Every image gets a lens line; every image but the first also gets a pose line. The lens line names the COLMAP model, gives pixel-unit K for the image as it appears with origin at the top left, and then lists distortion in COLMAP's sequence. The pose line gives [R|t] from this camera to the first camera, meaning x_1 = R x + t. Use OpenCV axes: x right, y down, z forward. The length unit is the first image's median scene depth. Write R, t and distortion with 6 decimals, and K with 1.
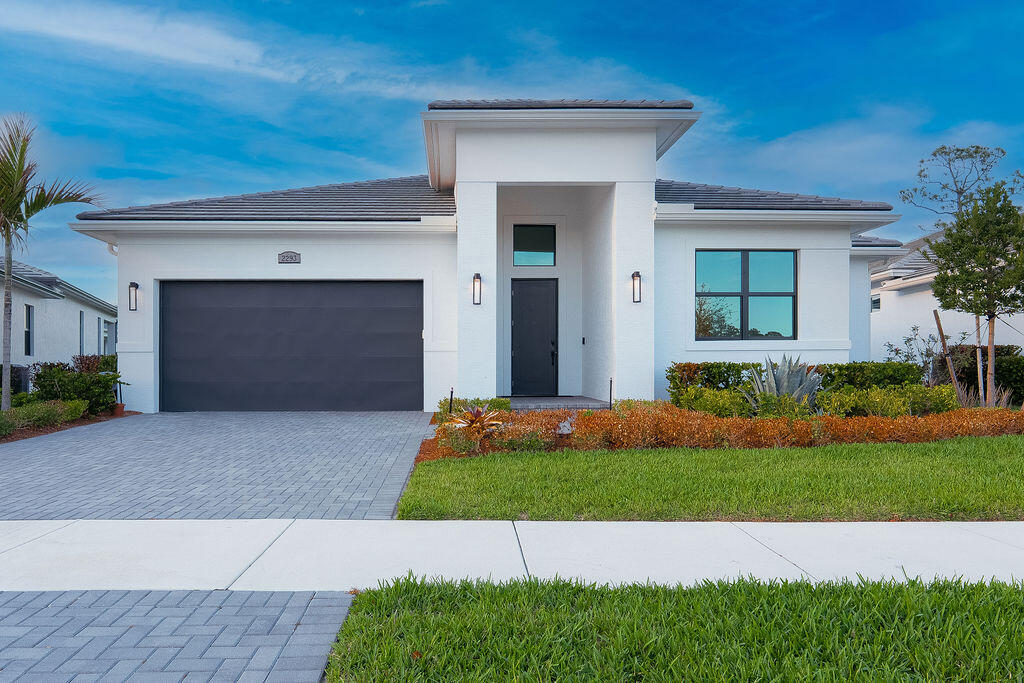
lens RADIAL K [[578.6, 0, 512.0], [0, 578.6, 341.5], [0, 0, 1]] dist [-0.000268, -0.000183]
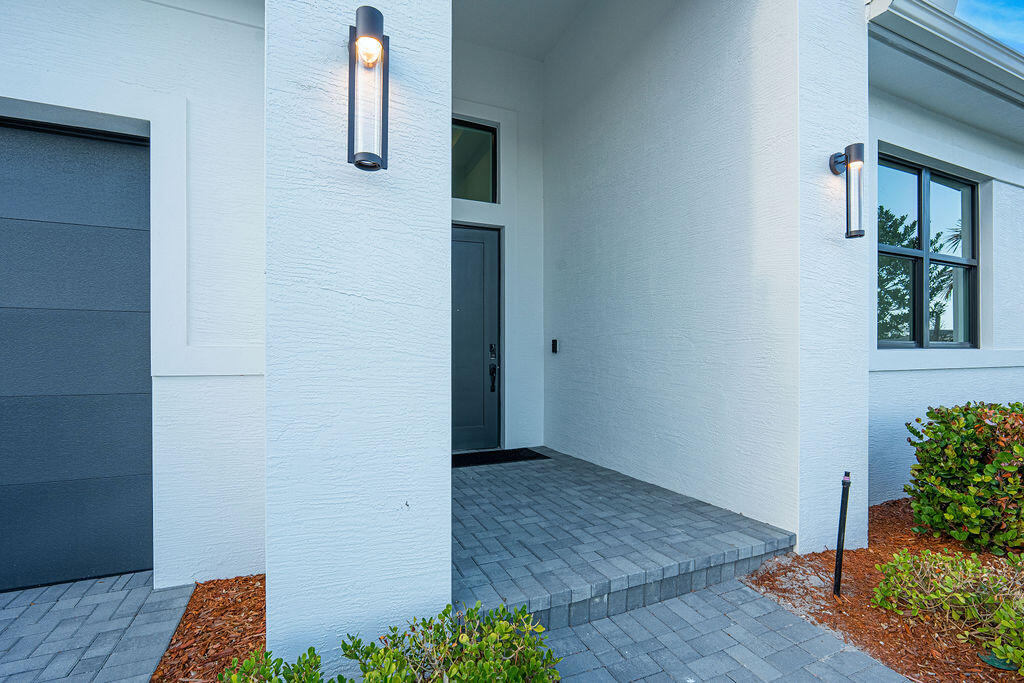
lens RADIAL K [[465.6, 0, 512.0], [0, 465.6, 341.5], [0, 0, 1]] dist [-0.022171, -0.000114]
pose [[0.950859, 0.014729, 0.309273, -0.052394], [-0.011345, 0.999855, -0.012737, 0.001045], [-0.309416, 0.008602, 0.950888, 0.743240]]
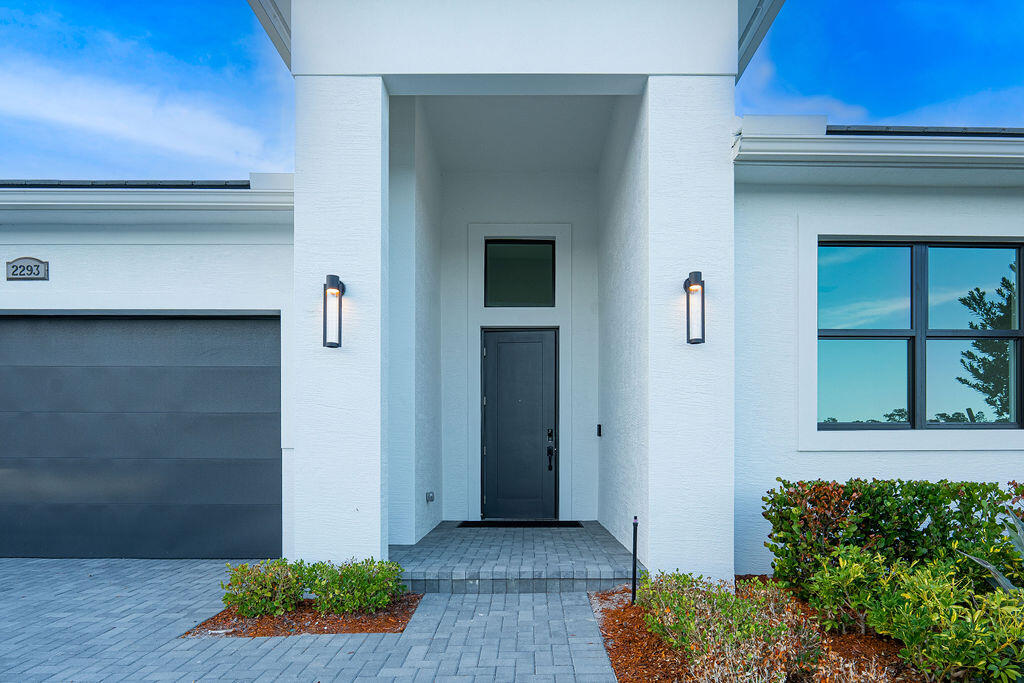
lens RADIAL K [[550.3, 0, 528.4], [0, 550.3, 418.9], [0, 0, 1]] dist [-0.024711, -0.000494]
pose [[0.997829, 0.002797, -0.065800, 0.107777], [-0.004244, 0.999752, -0.021860, 0.000229], [0.065722, 0.022092, 0.997593, 0.533460]]
